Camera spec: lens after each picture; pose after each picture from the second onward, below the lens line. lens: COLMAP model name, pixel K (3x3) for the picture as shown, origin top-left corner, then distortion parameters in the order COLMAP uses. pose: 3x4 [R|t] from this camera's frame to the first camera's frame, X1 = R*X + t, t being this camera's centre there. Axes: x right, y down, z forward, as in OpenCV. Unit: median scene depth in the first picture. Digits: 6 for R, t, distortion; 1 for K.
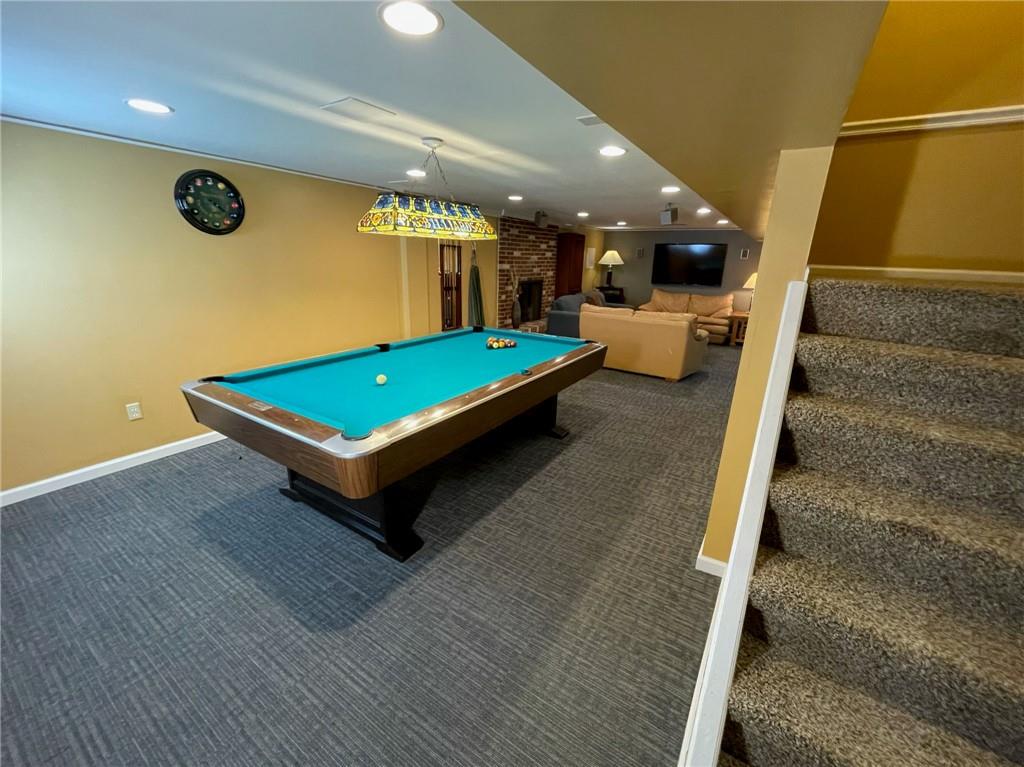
lens RADIAL K [[413.0, 0, 511.2], [0, 413.0, 385.0], [0, 0, 1]] dist [0.004053, 0.000237]
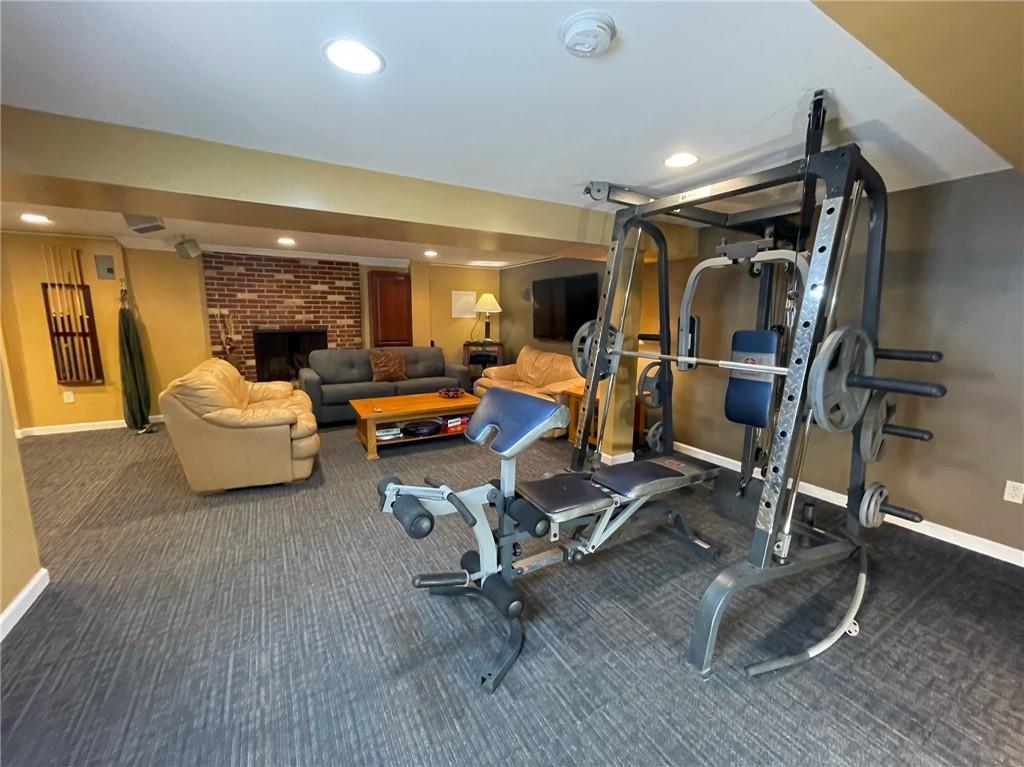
lens RADIAL K [[413.0, 0, 508.3], [0, 413.0, 381.3], [0, 0, 1]] dist [0.004053, 0.000237]
pose [[0.892394, 0.056286, -0.447733, 0.714768], [-0.121711, 0.985442, -0.118705, -0.102401], [0.434533, 0.160425, 0.886253, 0.453946]]
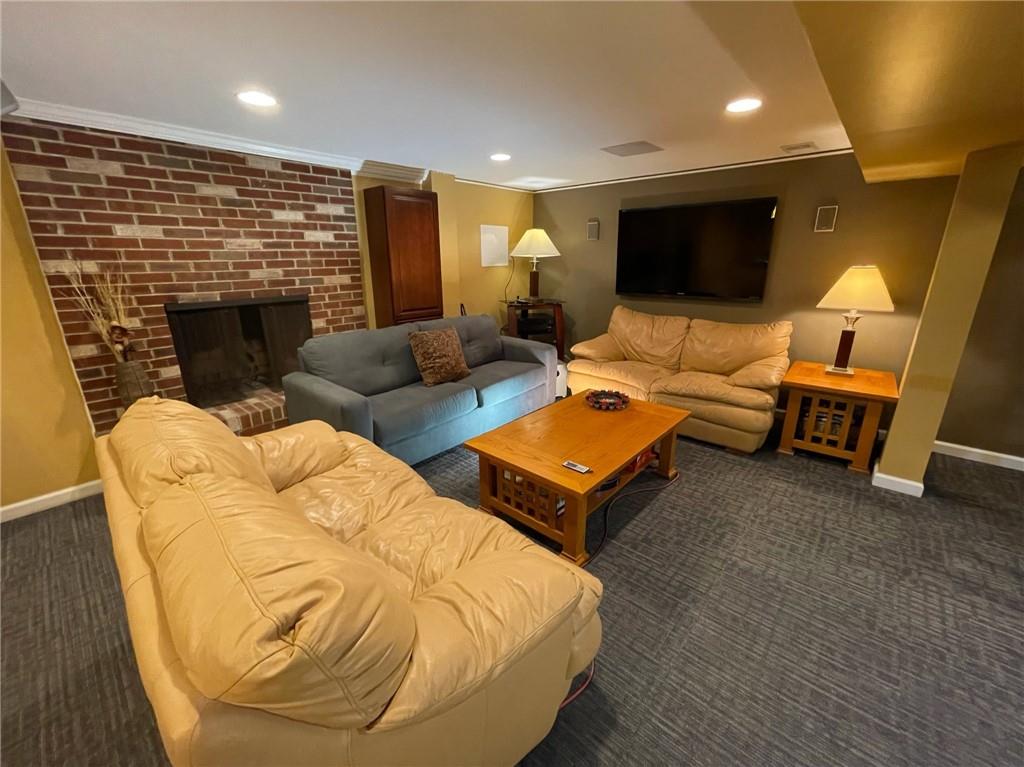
lens RADIAL K [[413.0, 0, 511.3], [0, 413.0, 380.7], [0, 0, 1]] dist [0.004053, 0.000237]
pose [[0.987301, 0.016113, -0.158040, 0.345443], [-0.017618, 0.999812, -0.008126, -0.158910], [0.157880, 0.010807, 0.987399, 0.584205]]
